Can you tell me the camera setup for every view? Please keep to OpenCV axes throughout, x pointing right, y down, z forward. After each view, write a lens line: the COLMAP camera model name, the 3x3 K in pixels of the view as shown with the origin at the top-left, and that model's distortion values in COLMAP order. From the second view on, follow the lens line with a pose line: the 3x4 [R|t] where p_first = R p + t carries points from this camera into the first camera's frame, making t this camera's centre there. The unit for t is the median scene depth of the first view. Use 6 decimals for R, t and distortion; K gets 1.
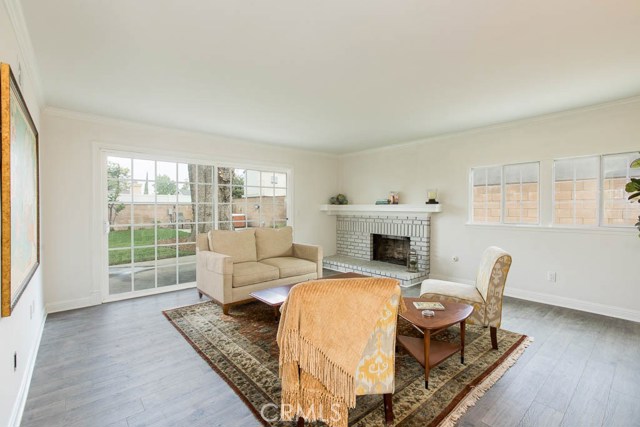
lens RADIAL K [[289.7, 0, 322.6], [0, 289.7, 213.1], [0, 0, 1]] dist [-0.010210, -0.000740]
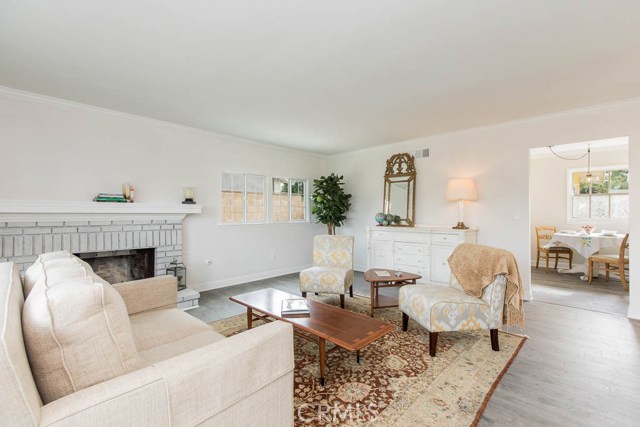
lens RADIAL K [[289.7, 0, 322.6], [0, 289.7, 213.1], [0, 0, 1]] dist [-0.010210, -0.000740]
pose [[-0.111830, -0.000689, 0.993727, -0.497272], [0.010883, 0.999939, 0.001918, -0.002280], [-0.993668, 0.011029, -0.111815, 0.678211]]
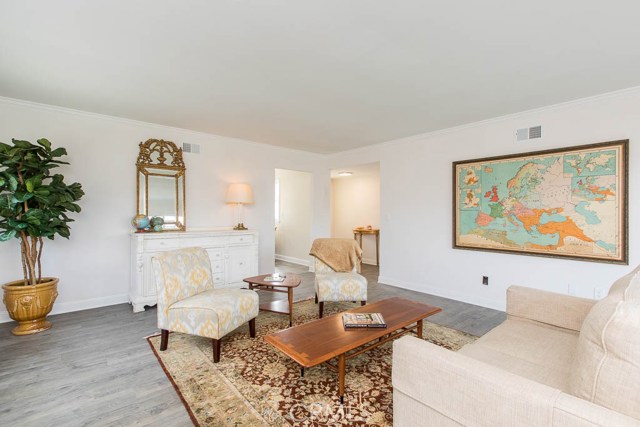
lens RADIAL K [[289.7, 0, 322.6], [0, 289.7, 213.1], [0, 0, 1]] dist [-0.010210, -0.000740]
pose [[-0.999575, -0.006167, -0.028508, 0.067792], [-0.006473, 0.999922, 0.010660, -0.014102], [0.028440, 0.010840, -0.999537, 1.119438]]
